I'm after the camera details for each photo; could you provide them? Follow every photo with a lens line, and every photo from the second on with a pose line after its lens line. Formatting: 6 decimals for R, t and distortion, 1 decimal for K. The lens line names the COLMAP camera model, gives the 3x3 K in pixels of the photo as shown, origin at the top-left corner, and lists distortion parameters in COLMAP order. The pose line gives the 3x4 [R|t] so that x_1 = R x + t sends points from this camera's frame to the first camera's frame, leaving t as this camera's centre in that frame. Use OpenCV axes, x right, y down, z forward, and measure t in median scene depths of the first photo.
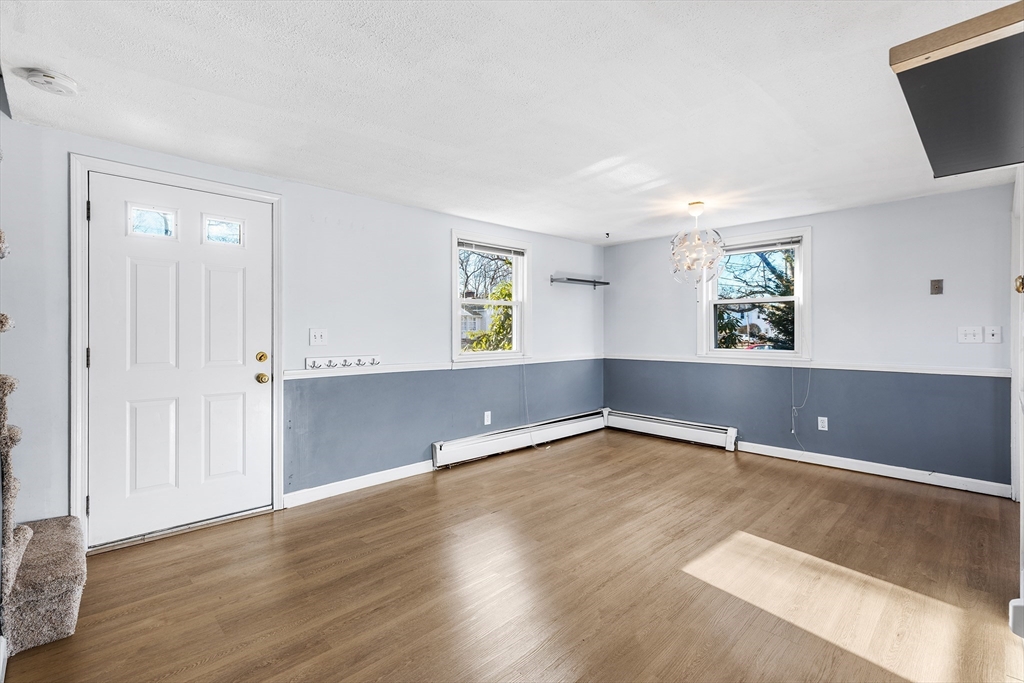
lens RADIAL K [[467.9, 0, 508.8], [0, 467.9, 334.8], [0, 0, 1]] dist [0.004298, -0.000211]
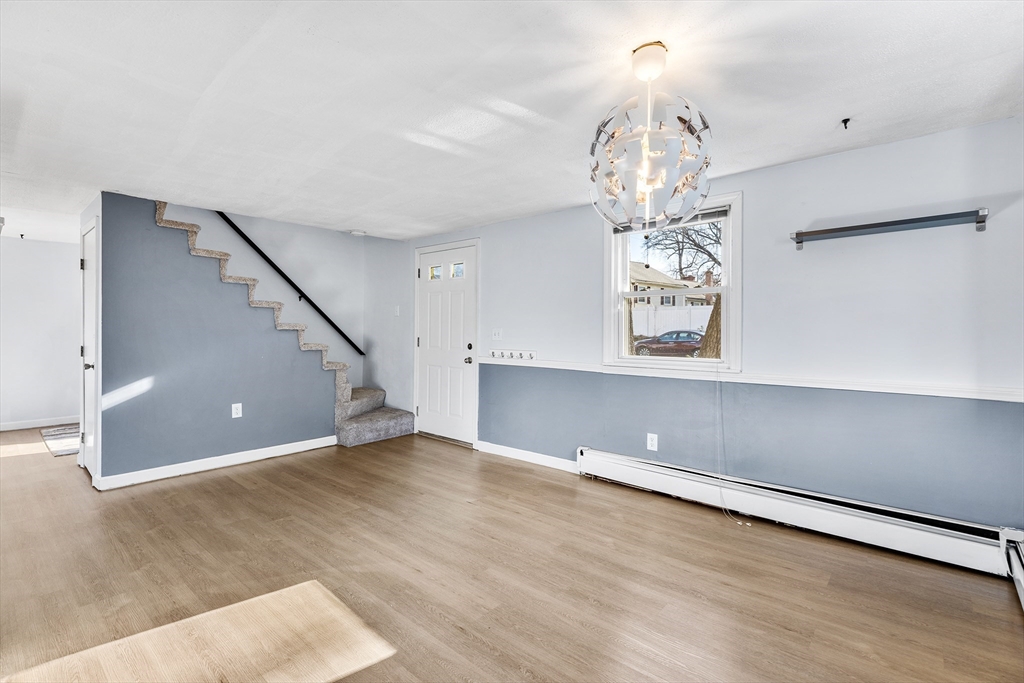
lens RADIAL K [[467.9, 0, 509.8], [0, 467.9, 333.5], [0, 0, 1]] dist [0.004298, -0.000211]
pose [[0.079513, 0.008910, -0.996794, 0.774642], [-0.009459, 0.999922, 0.008184, -0.007591], [0.996789, 0.008778, 0.079591, 0.761638]]
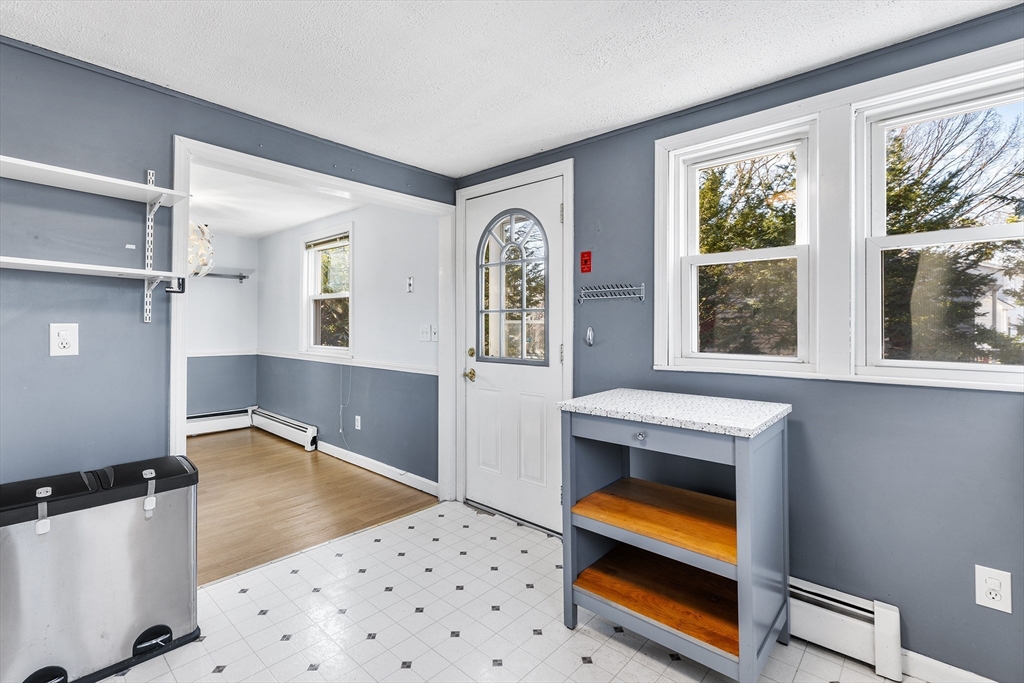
lens RADIAL K [[467.9, 0, 508.9], [0, 467.9, 326.0], [0, 0, 1]] dist [0.004298, -0.000211]
pose [[0.997901, 0.006994, 0.064381, 0.925407], [-0.006498, 0.999948, -0.007918, -0.006816], [-0.064433, 0.007483, 0.997894, 0.000060]]
